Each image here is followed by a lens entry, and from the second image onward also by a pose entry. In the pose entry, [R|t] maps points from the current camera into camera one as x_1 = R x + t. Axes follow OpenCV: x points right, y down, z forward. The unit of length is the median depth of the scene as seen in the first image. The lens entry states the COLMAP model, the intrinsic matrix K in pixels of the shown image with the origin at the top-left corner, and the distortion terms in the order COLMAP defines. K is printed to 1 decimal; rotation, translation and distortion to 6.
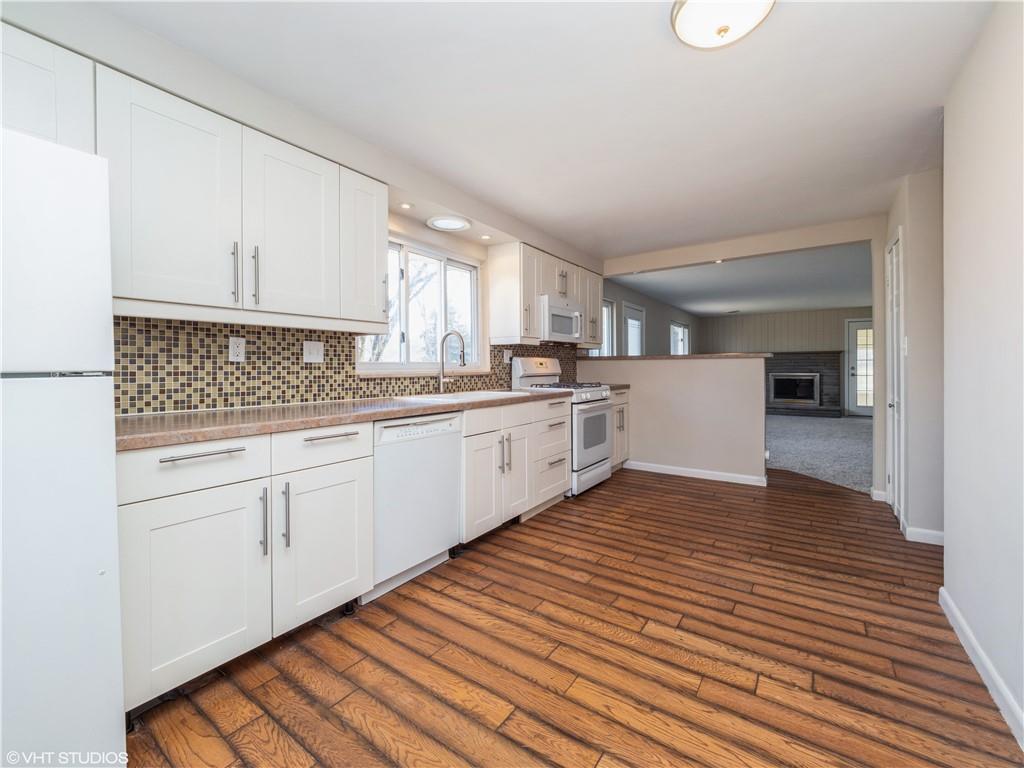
lens RADIAL K [[437.3, 0, 504.1], [0, 437.3, 376.7], [0, 0, 1]] dist [0.008264, -0.000634]
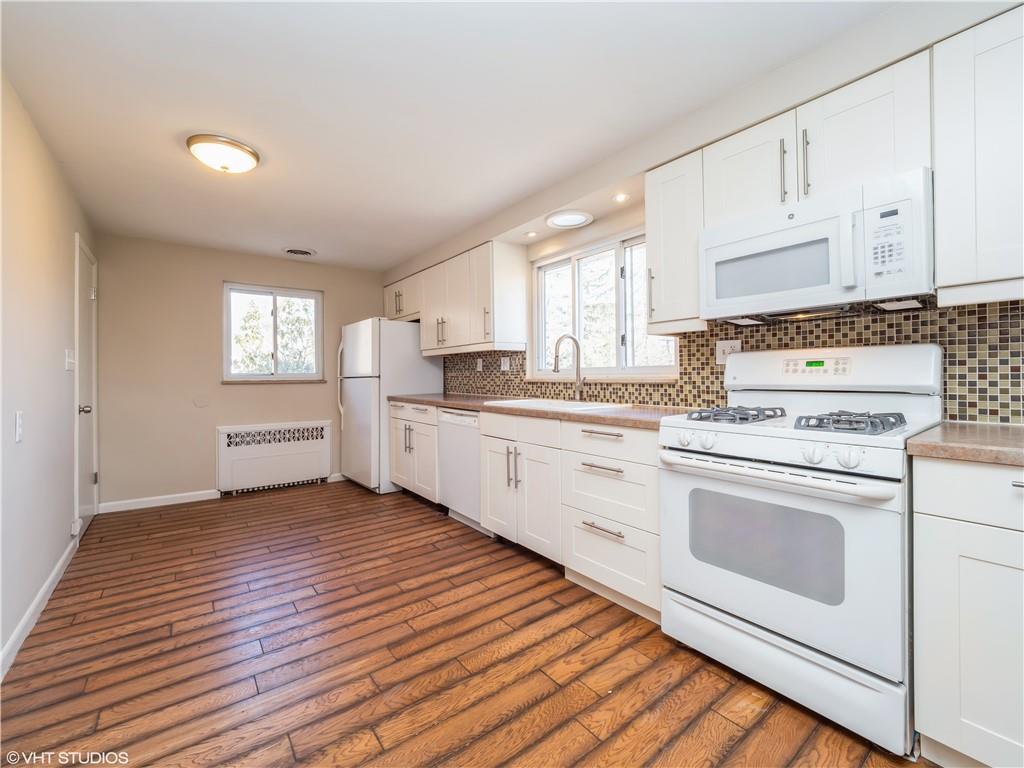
lens RADIAL K [[437.3, 0, 507.6], [0, 437.3, 381.7], [0, 0, 1]] dist [0.008264, -0.000634]
pose [[-0.303908, 0.022594, -0.952433, 0.906128], [-0.009887, 0.999590, 0.026868, -0.030552], [0.952650, 0.017582, -0.303560, 1.301513]]
